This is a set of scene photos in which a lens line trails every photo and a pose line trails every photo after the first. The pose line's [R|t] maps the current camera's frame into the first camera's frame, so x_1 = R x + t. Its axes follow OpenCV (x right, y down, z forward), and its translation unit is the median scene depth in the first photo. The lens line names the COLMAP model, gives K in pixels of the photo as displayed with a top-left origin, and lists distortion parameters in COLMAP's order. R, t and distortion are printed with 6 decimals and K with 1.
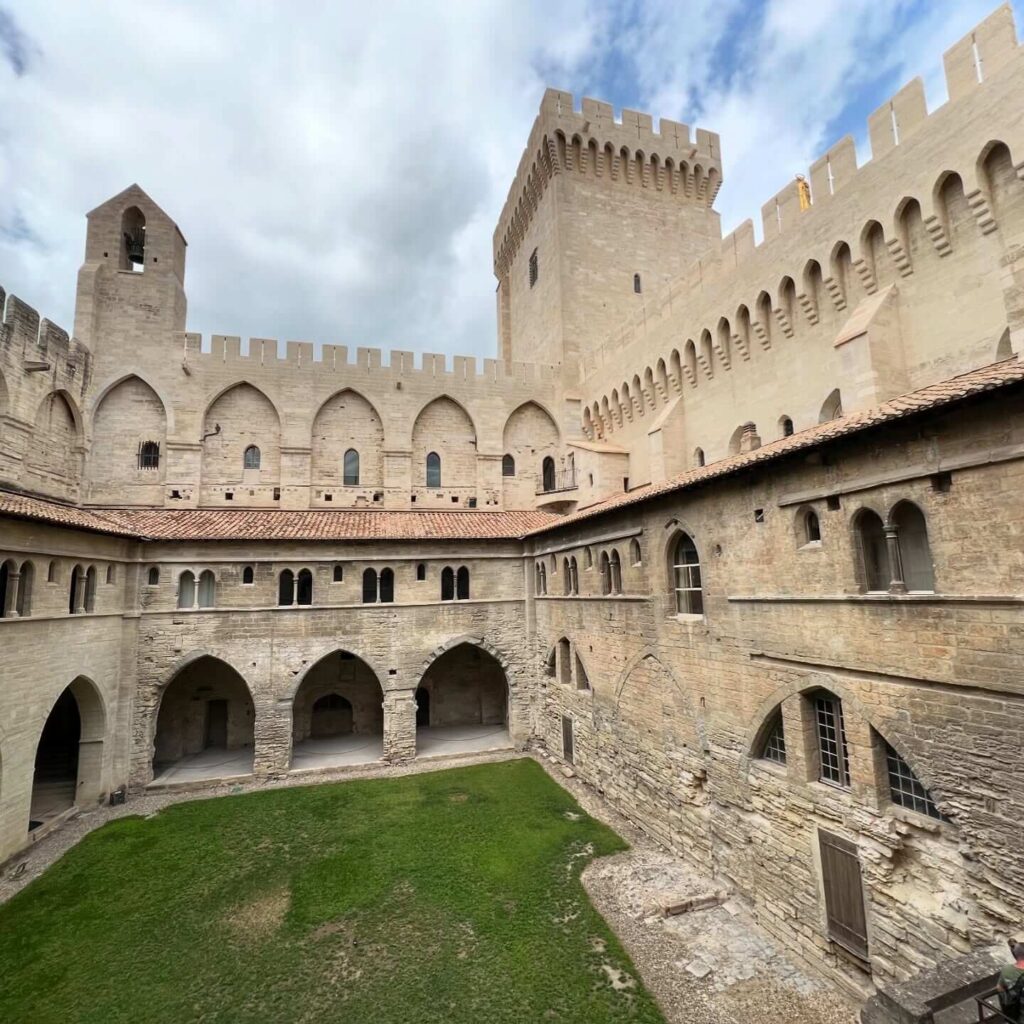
lens RADIAL K [[544.6, 0, 514.1], [0, 544.6, 511.0], [0, 0, 1]] dist [0.002251, -0.000238]
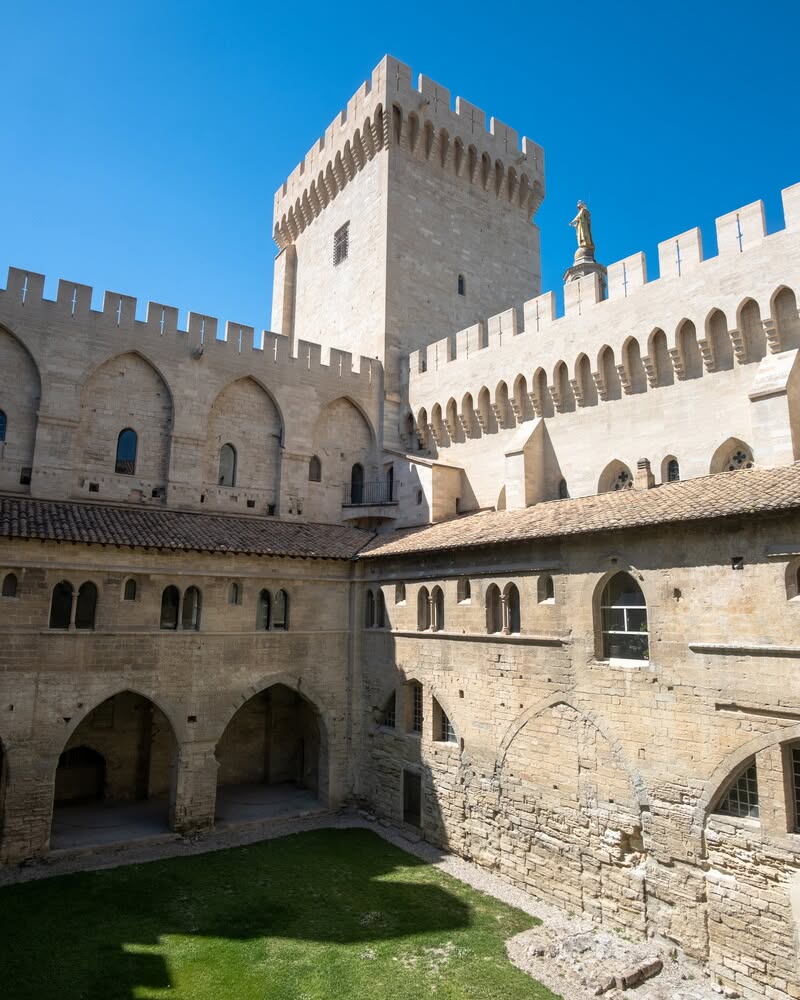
lens RADIAL K [[640.2, 0, 400.2], [0, 640.2, 498.1], [0, 0, 1]] dist [-0.031253, 0.009651]
pose [[0.956647, 0.094259, 0.275574, -0.241028], [-0.083389, 0.995215, -0.050926, 0.000314], [-0.279055, 0.025738, 0.959930, 0.030399]]
